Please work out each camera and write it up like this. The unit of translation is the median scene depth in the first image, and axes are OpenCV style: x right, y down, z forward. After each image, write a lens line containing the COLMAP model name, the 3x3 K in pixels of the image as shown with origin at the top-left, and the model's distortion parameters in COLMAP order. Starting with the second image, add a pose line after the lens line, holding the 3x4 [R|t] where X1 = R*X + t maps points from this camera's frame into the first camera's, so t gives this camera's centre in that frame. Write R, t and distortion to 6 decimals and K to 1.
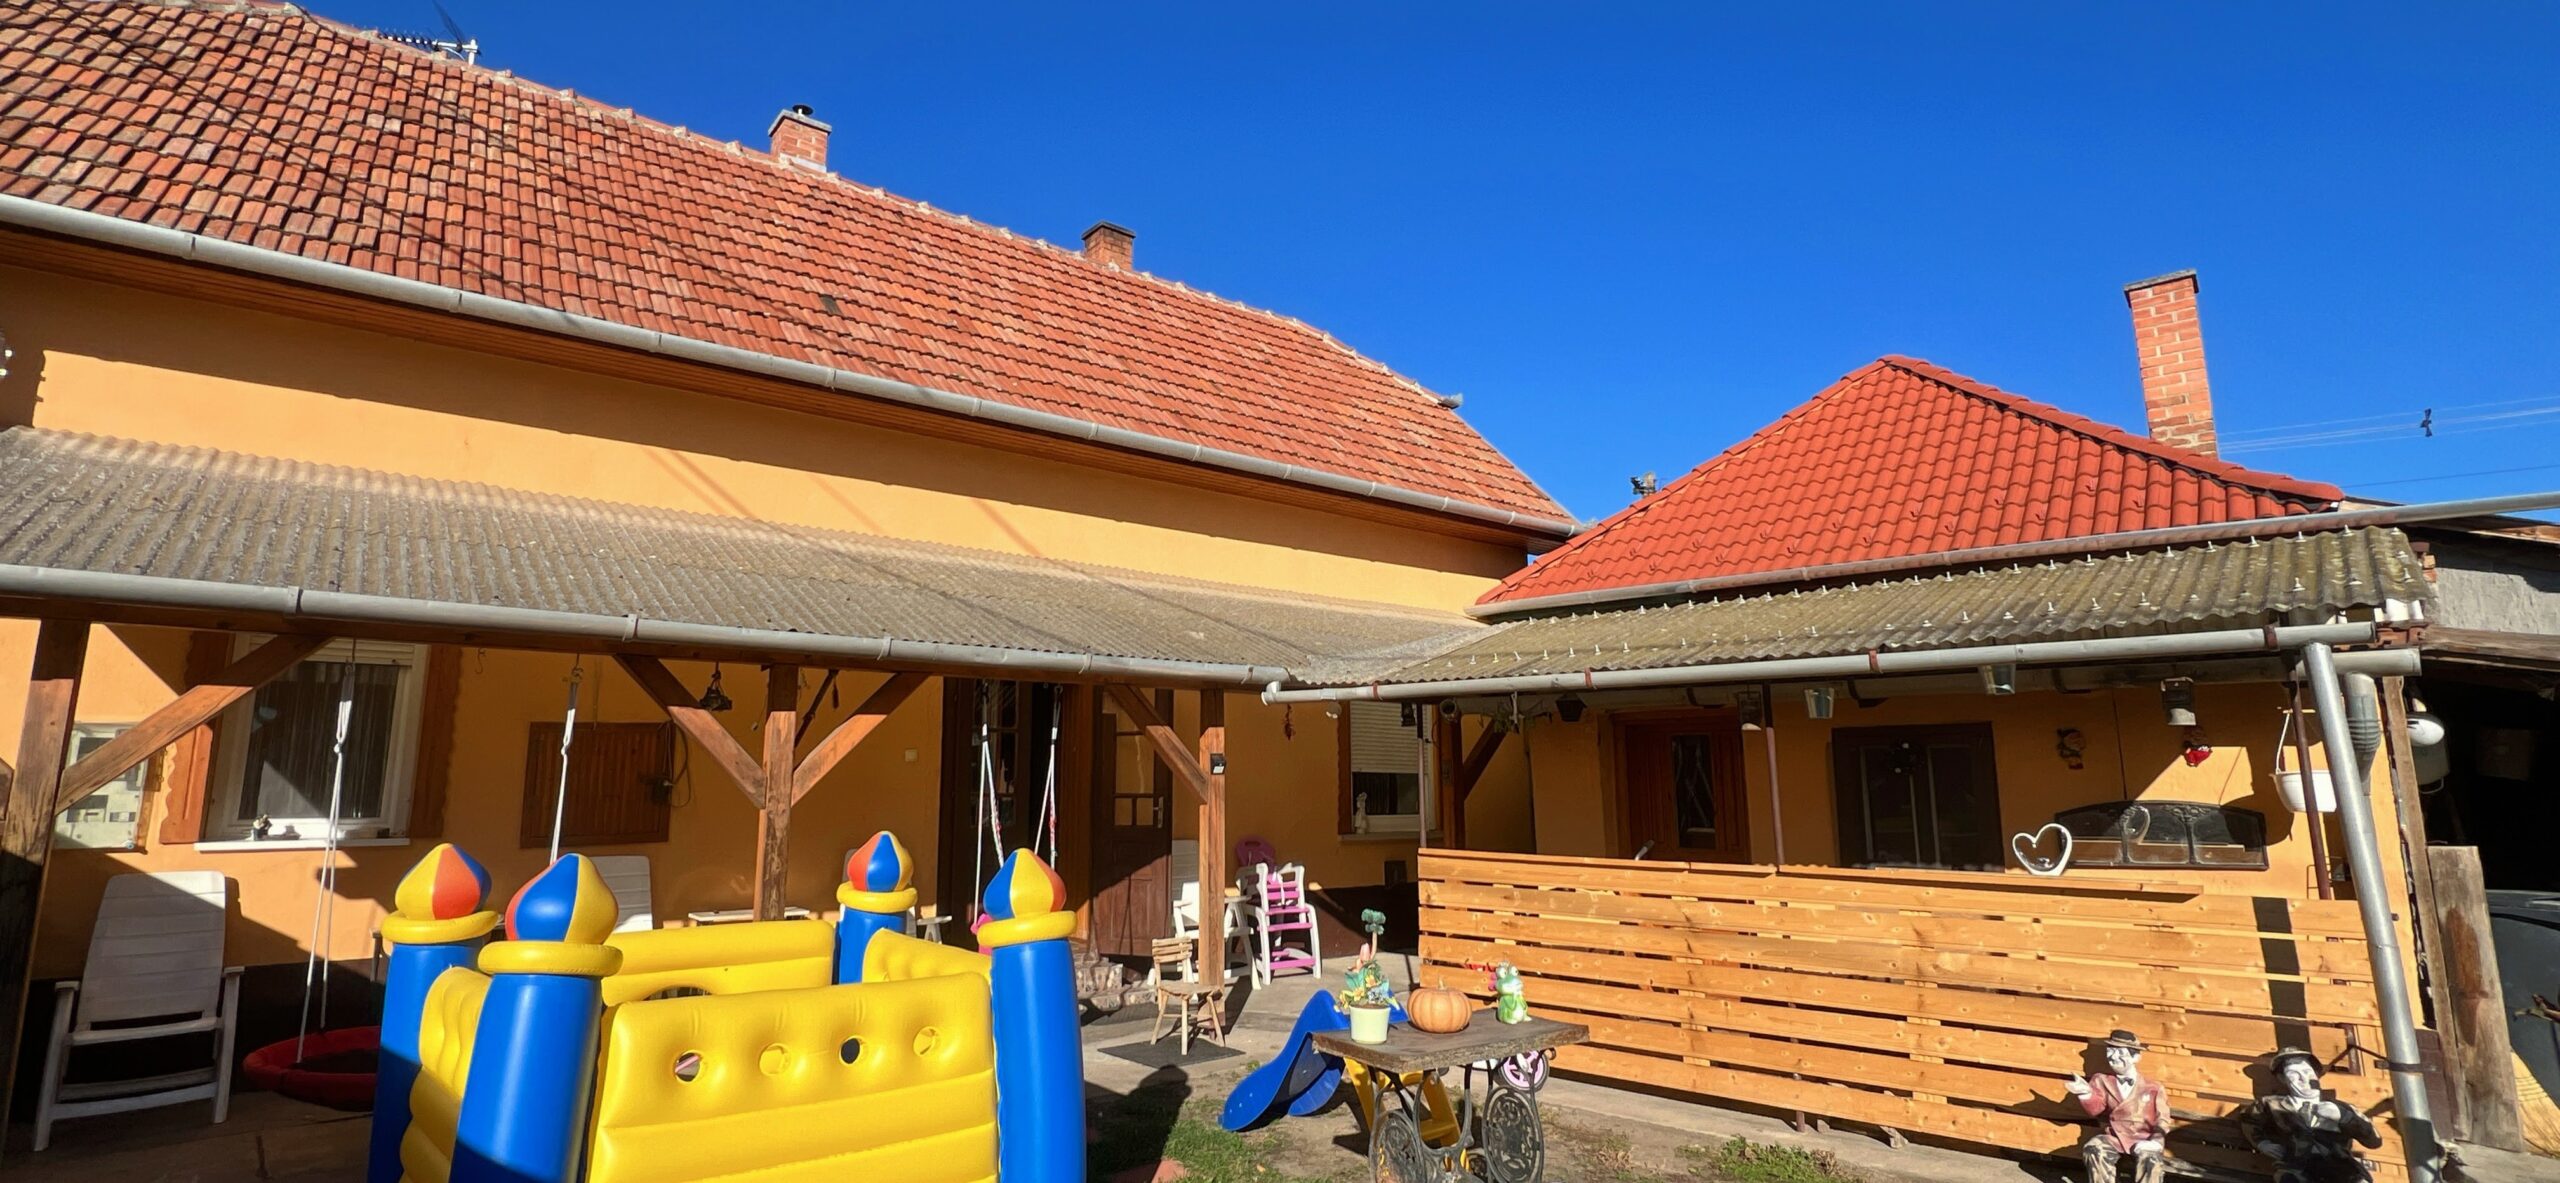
lens RADIAL K [[1194.4, 0, 1283.5], [0, 1194.4, 574.0], [0, 0, 1]] dist [-0.004652, 0.001188]
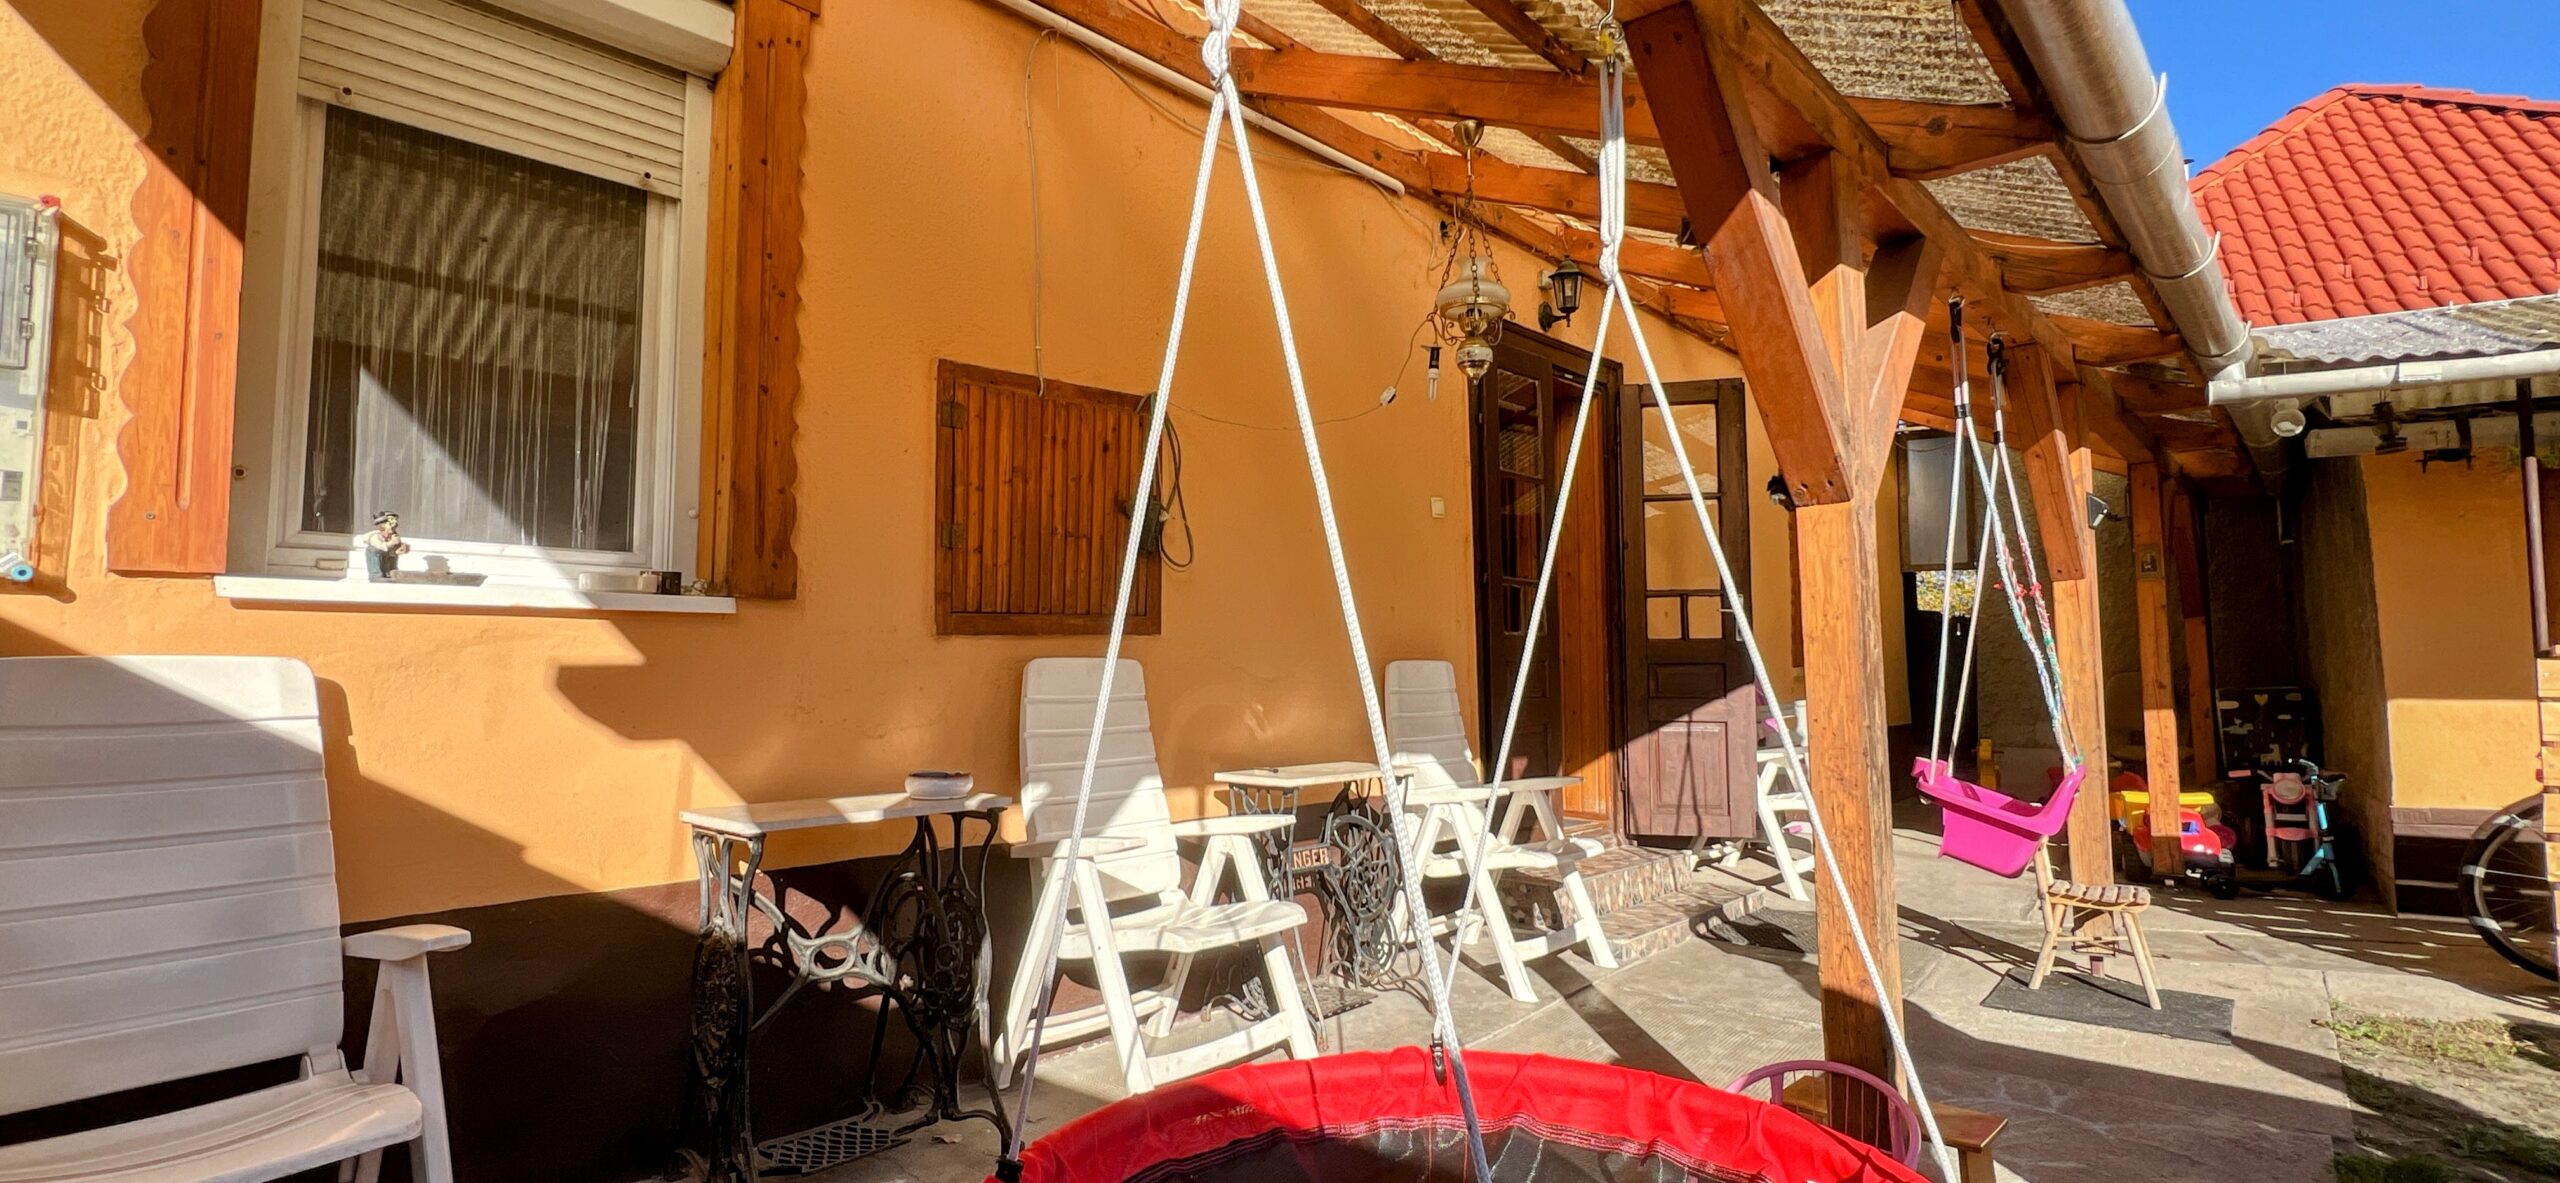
lens RADIAL K [[1194.4, 0, 1273.0], [0, 1194.4, 596.5], [0, 0, 1]] dist [-0.004652, 0.001188]
pose [[0.987285, 0.012905, 0.158435, -0.634773], [-0.031118, 0.993106, 0.113015, 0.175074], [-0.155885, -0.116508, 0.980880, 0.582542]]
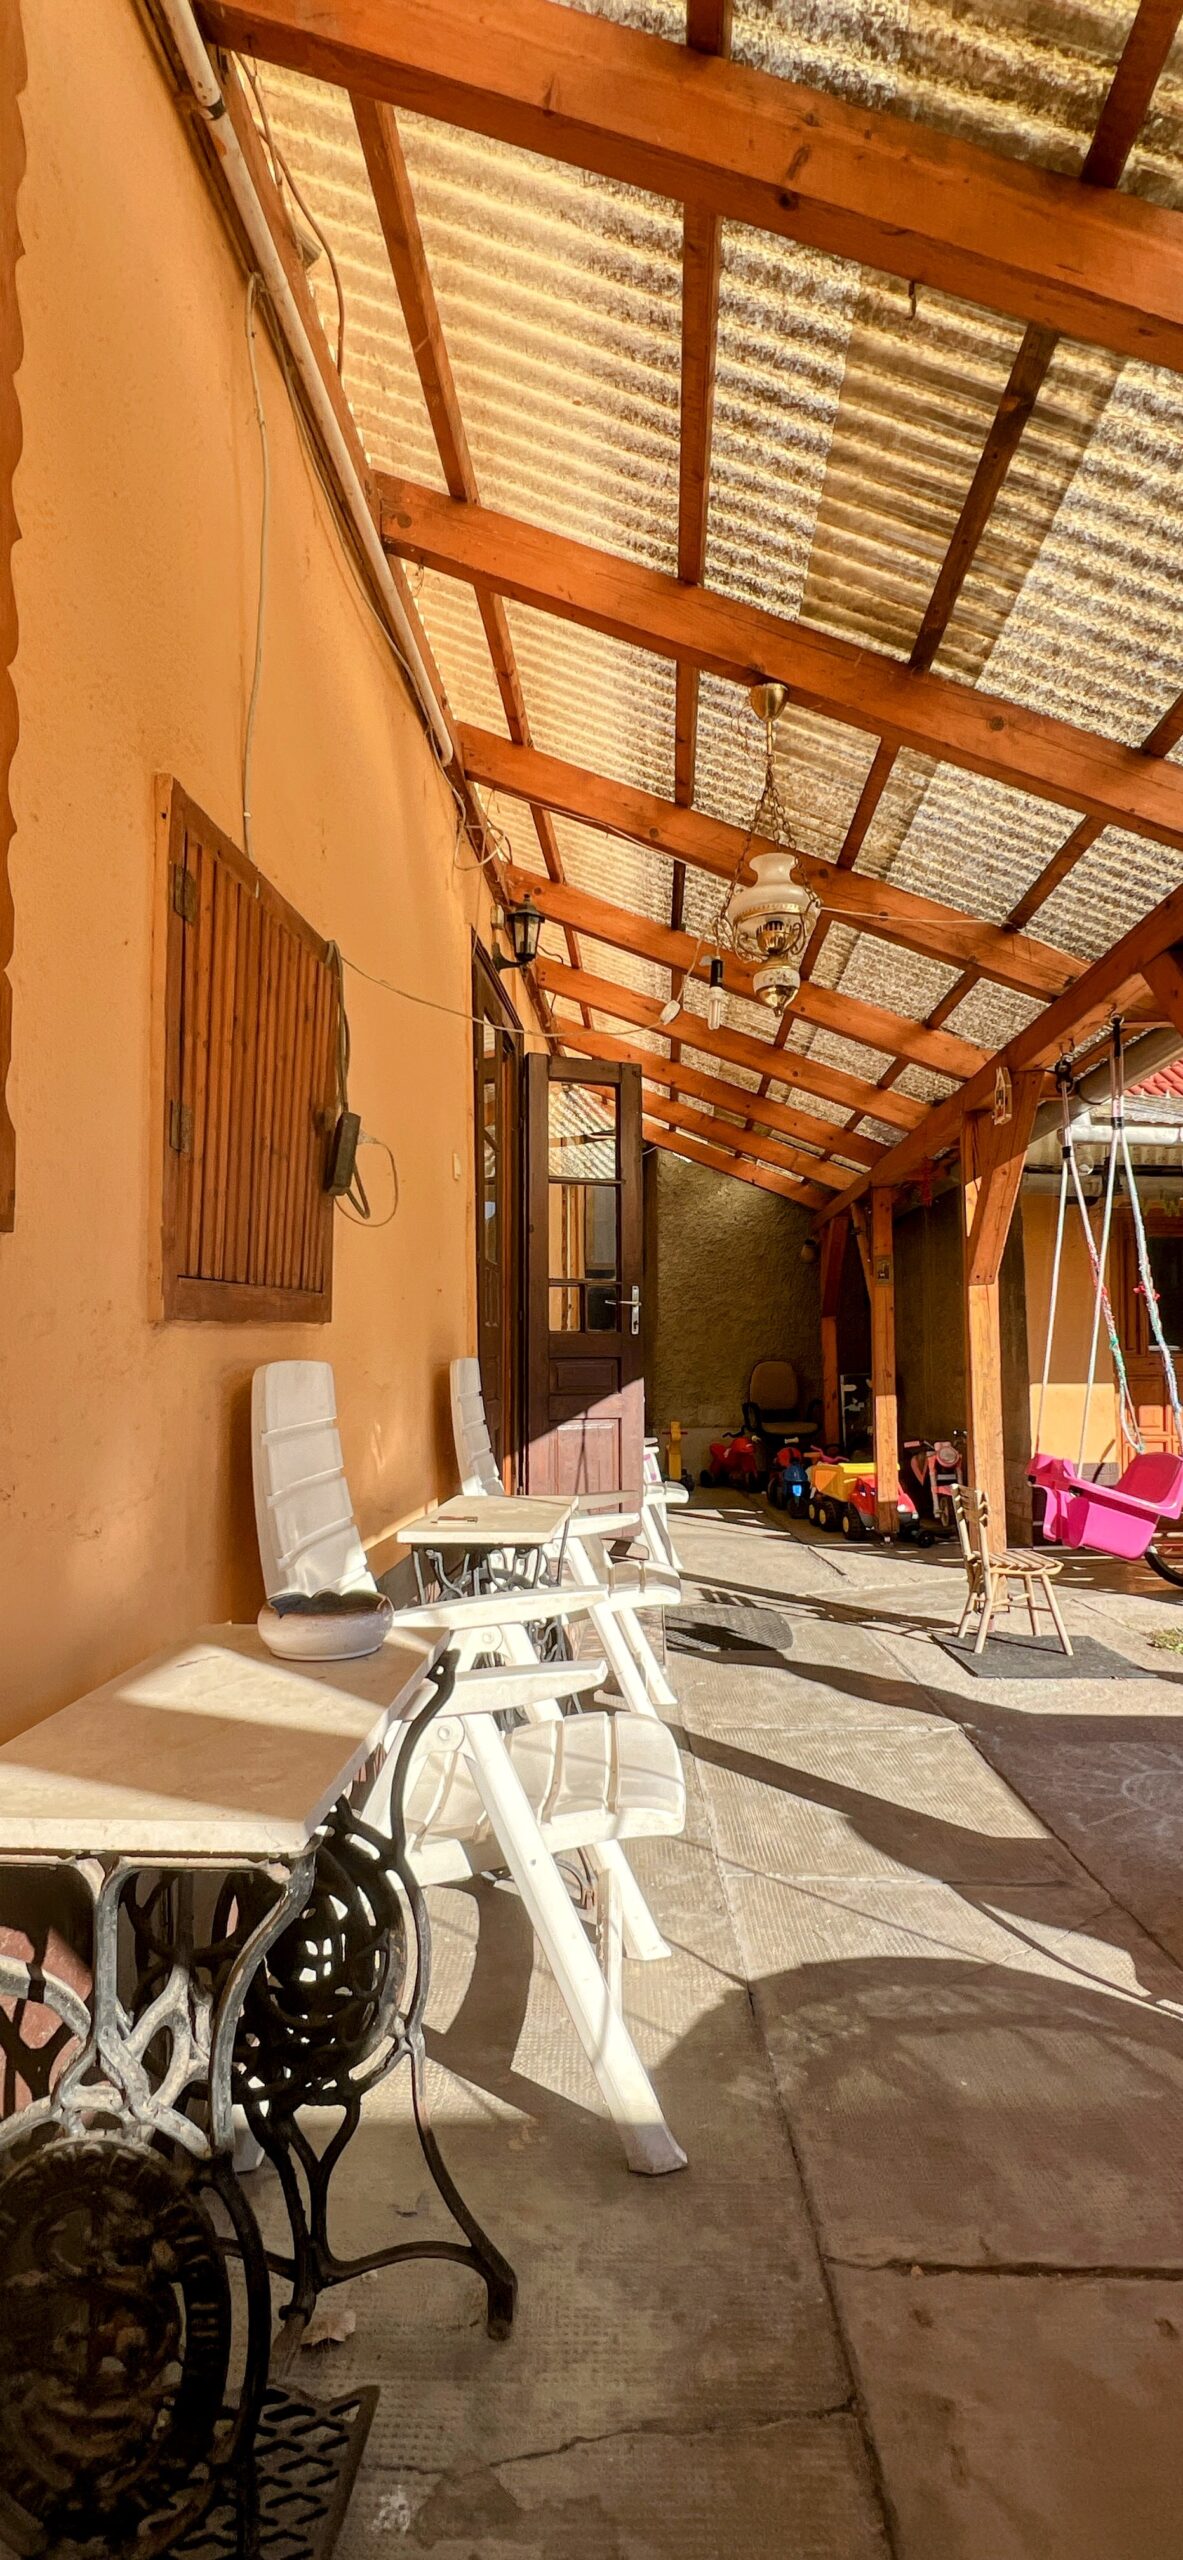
lens RADIAL K [[1194.4, 0, 600.0], [0, 1194.4, 1289.8], [0, 0, 1]] dist [-0.004652, 0.001188]
pose [[0.659041, 0.041782, 0.750945, -0.818090], [-0.131571, 0.989464, 0.060415, 0.217047], [-0.740509, -0.138618, 0.657595, 0.852498]]
